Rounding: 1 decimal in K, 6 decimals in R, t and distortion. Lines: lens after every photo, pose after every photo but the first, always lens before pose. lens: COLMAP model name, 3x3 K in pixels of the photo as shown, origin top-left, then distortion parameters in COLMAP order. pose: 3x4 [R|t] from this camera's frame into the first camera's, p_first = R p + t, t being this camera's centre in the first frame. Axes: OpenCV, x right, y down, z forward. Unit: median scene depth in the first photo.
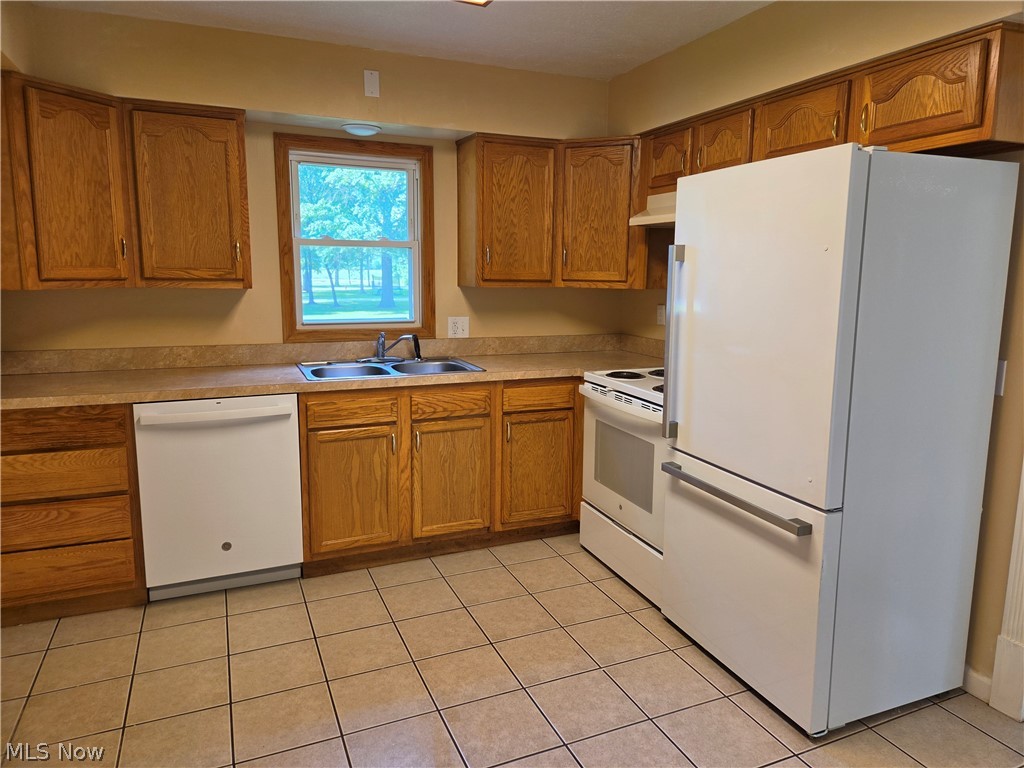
lens RADIAL K [[685.1, 0, 516.9], [0, 685.1, 371.5], [0, 0, 1]] dist [0.075213, -0.073908]
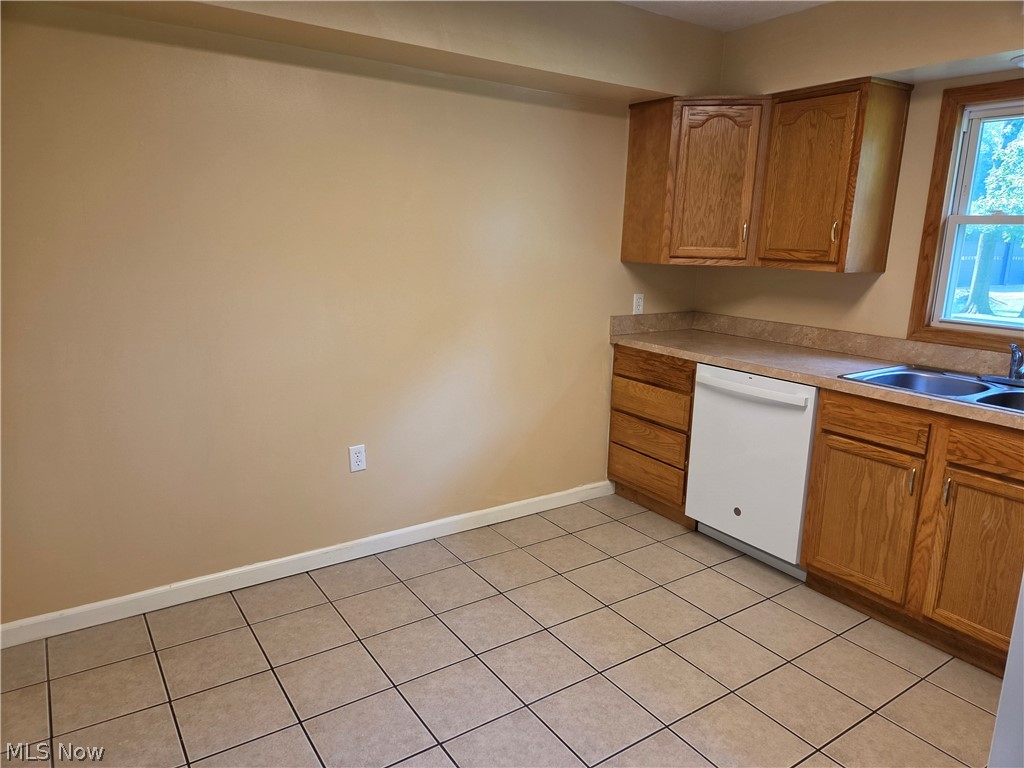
lens RADIAL K [[672.7, 0, 512.0], [0, 672.7, 384.0], [0, 0, 1]] dist [0.022525, -0.003704]
pose [[0.185424, 0.205543, -0.960921, 0.465793], [-0.168821, 0.970003, 0.174909, -0.060761], [0.968048, 0.129791, 0.214562, 0.407072]]
